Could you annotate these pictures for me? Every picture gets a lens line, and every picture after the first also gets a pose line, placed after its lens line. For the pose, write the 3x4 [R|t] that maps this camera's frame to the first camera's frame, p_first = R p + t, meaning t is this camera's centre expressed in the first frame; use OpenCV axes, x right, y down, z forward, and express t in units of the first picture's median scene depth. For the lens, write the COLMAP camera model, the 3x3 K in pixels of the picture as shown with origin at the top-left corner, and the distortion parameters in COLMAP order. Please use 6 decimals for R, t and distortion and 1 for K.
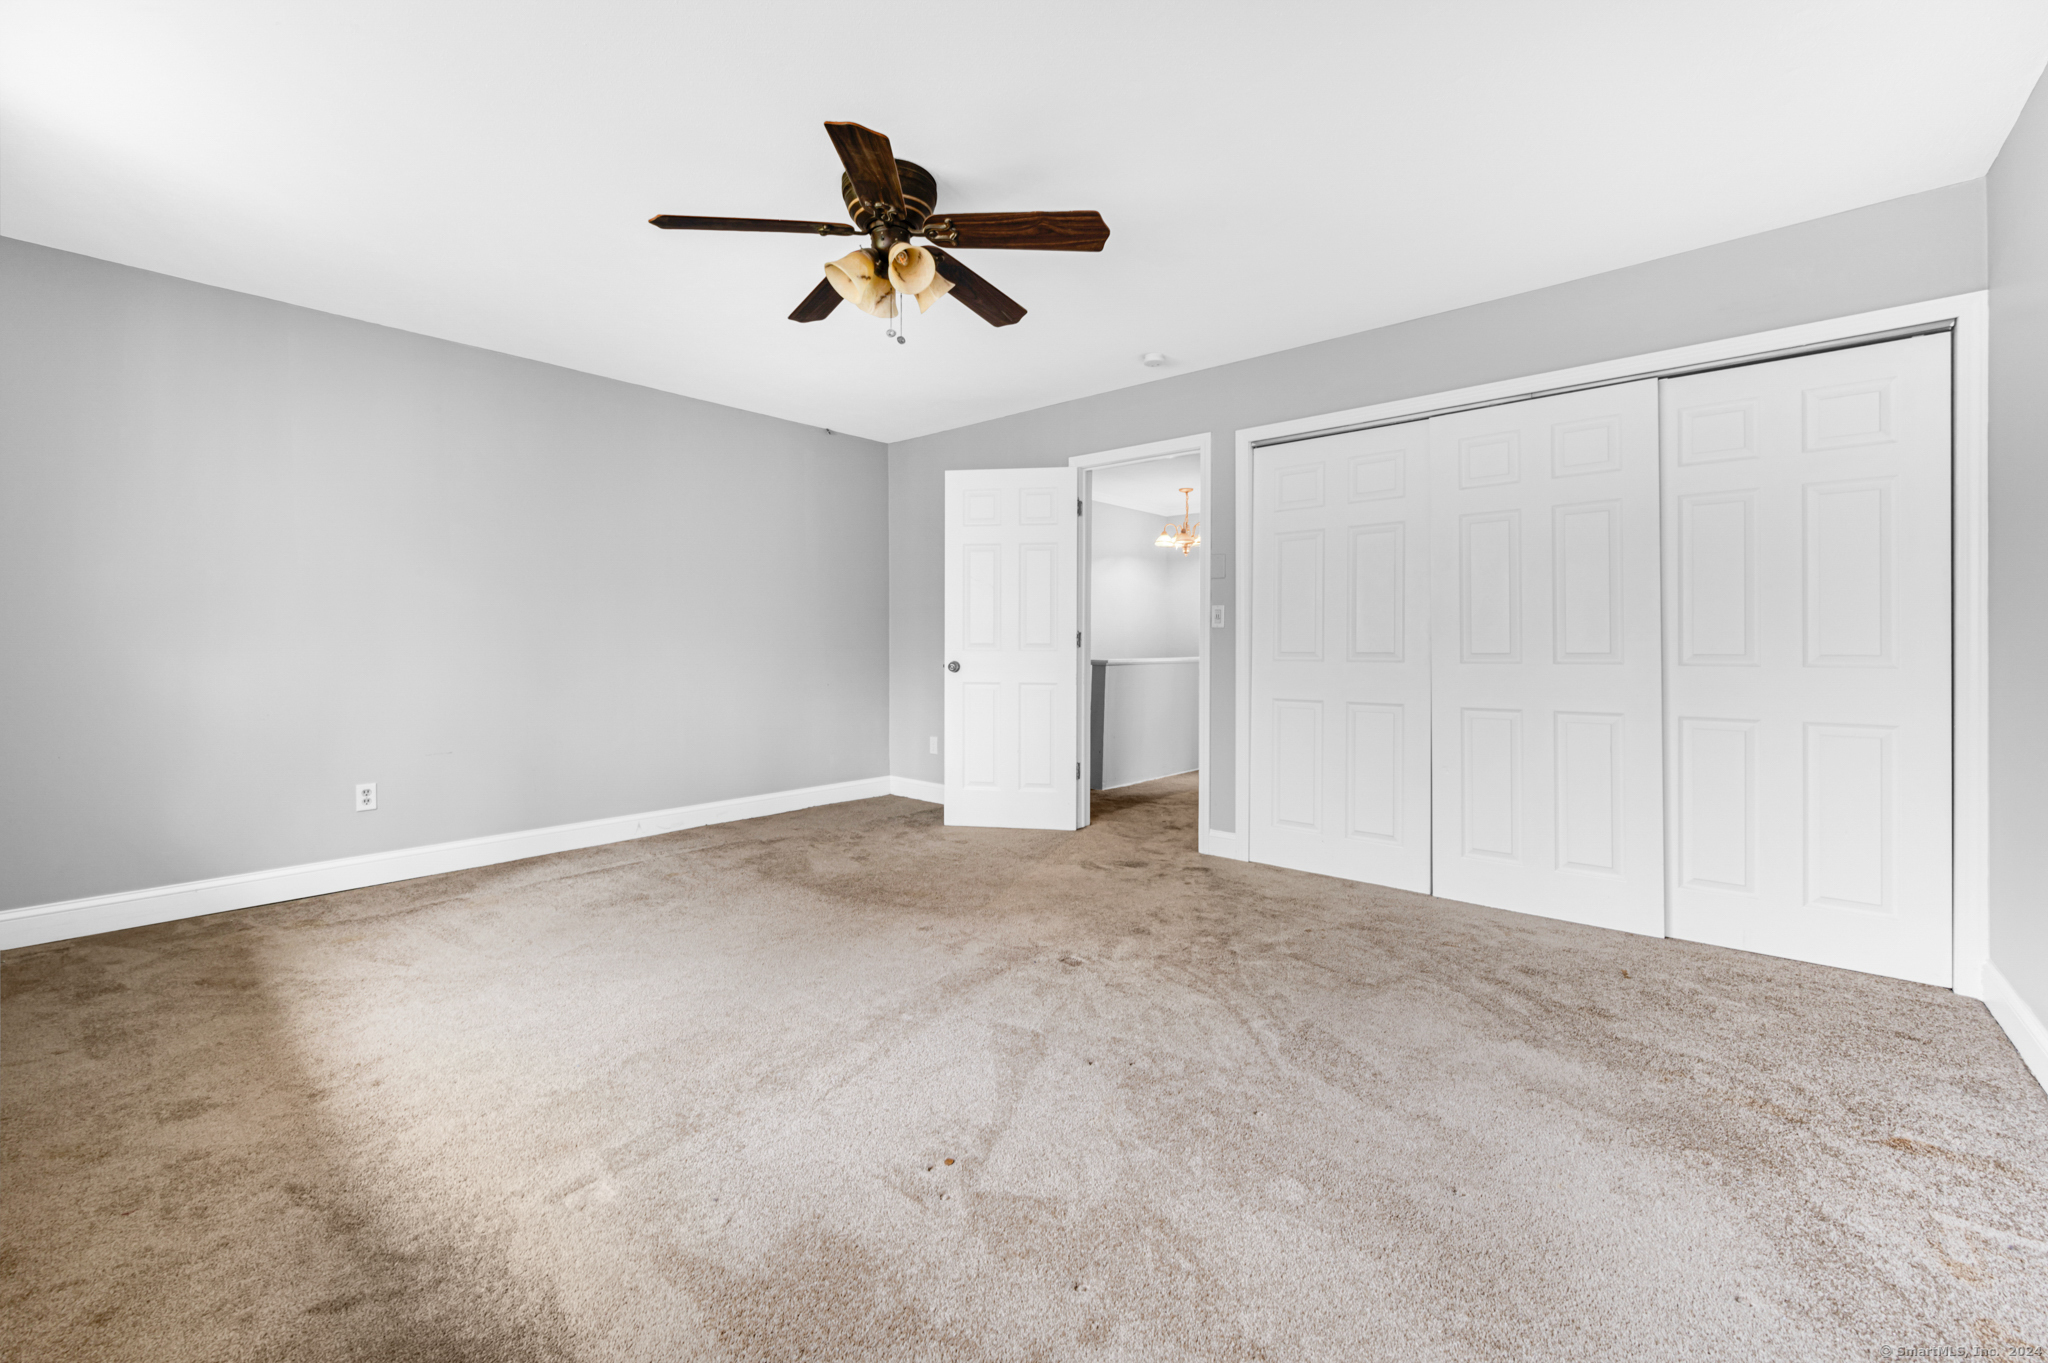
lens RADIAL K [[830.3, 0, 1035.2], [0, 830.3, 633.8], [0, 0, 1]] dist [-0.000908, -0.000242]
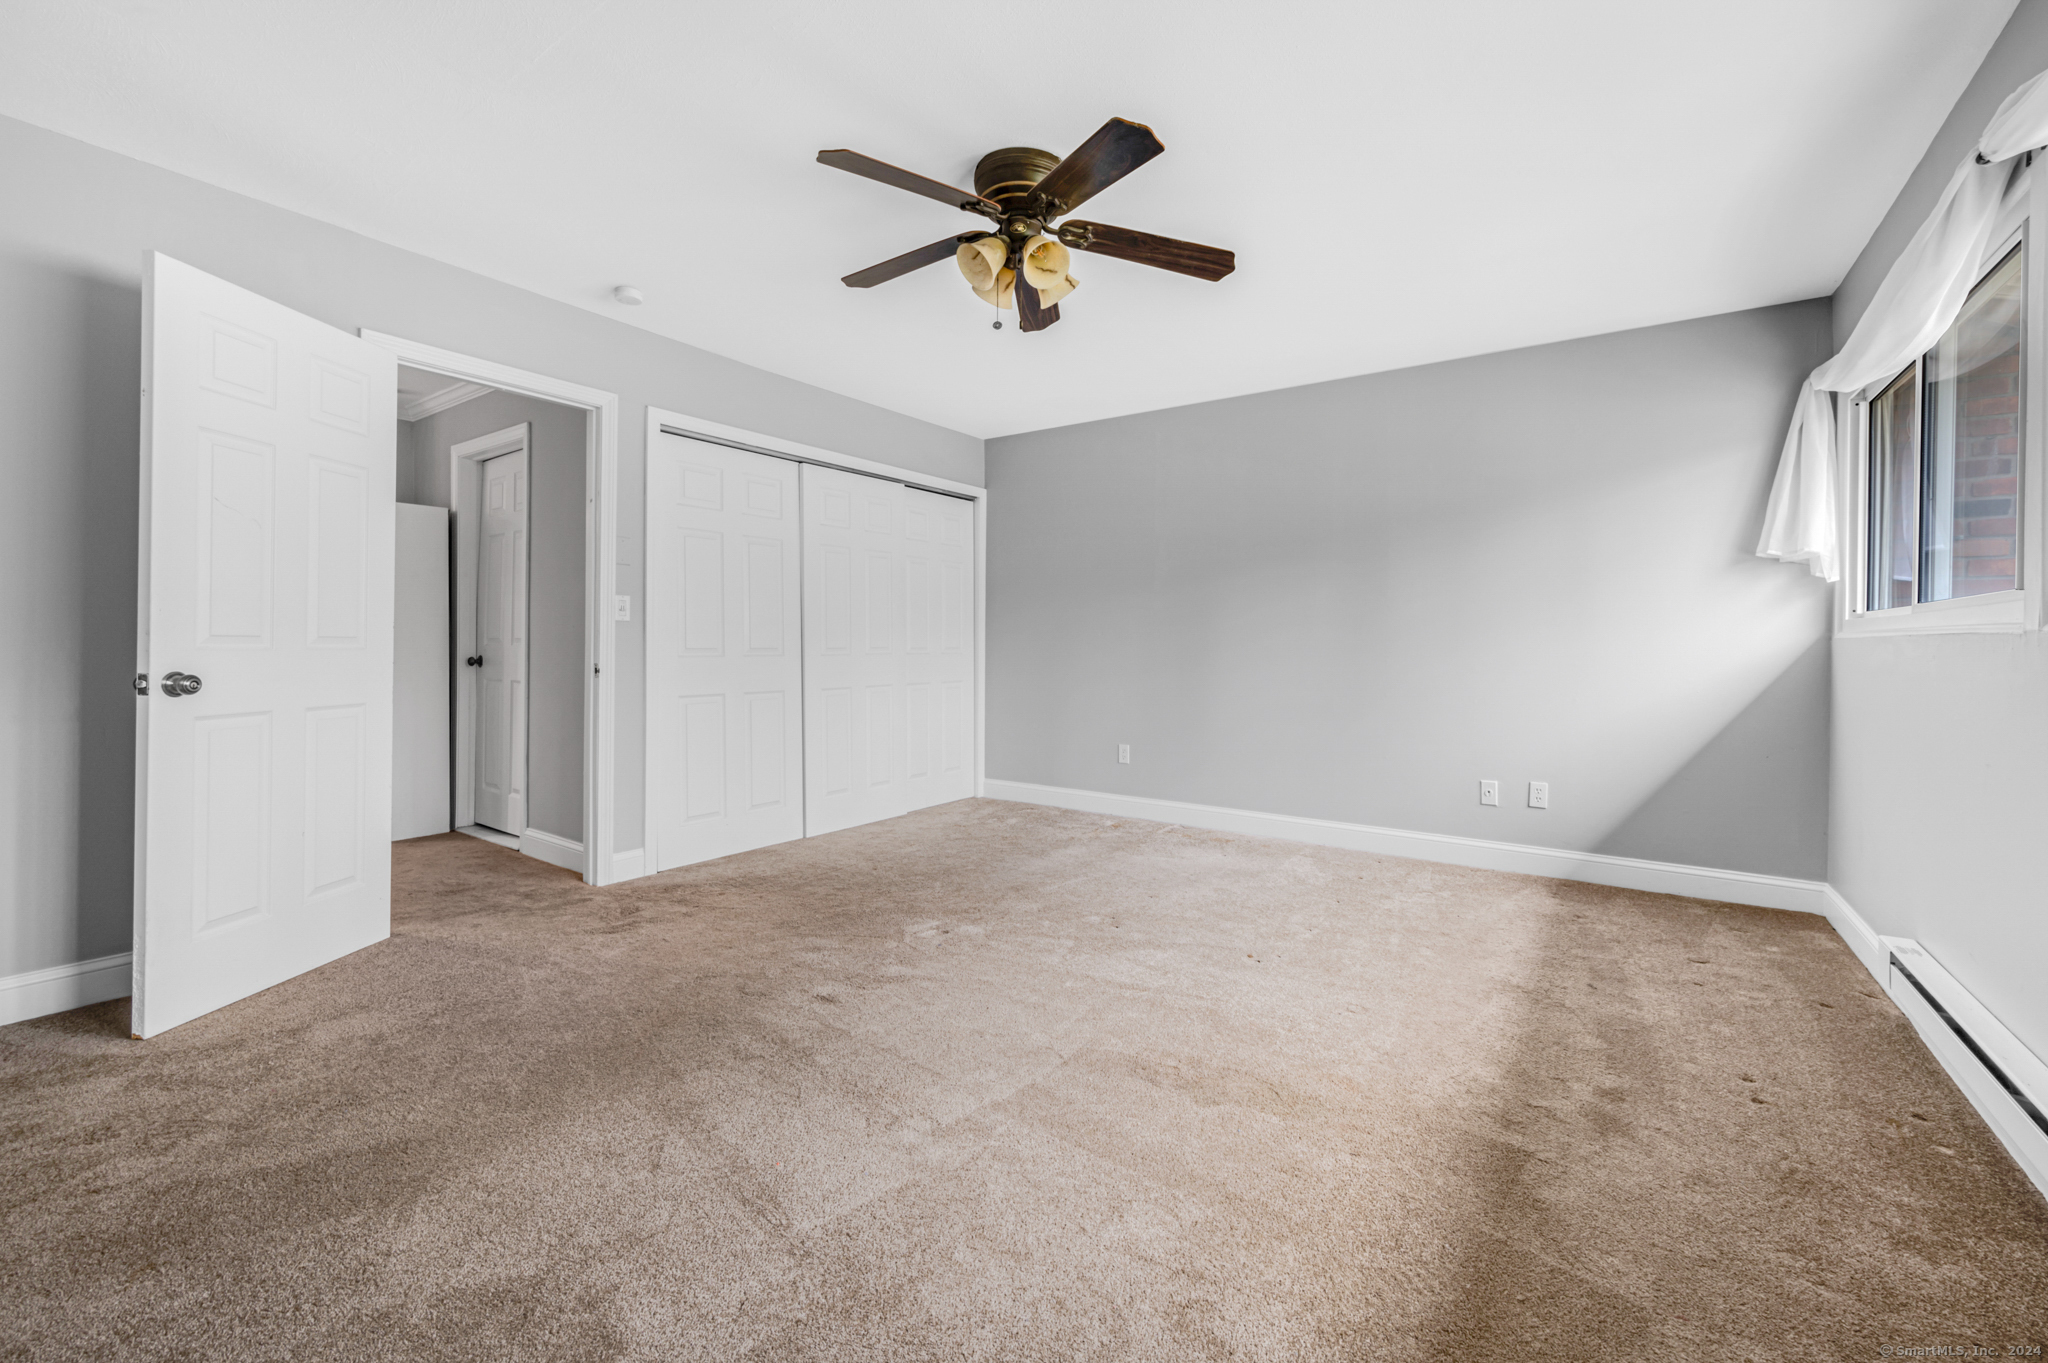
lens RADIAL K [[830.3, 0, 1035.2], [0, 830.3, 633.8], [0, 0, 1]] dist [-0.000908, -0.000242]
pose [[-0.092644, 0.009384, 0.995655, -0.696335], [-0.024789, 0.999624, -0.011728, 0.005349], [-0.995391, -0.025768, -0.092376, 0.649875]]
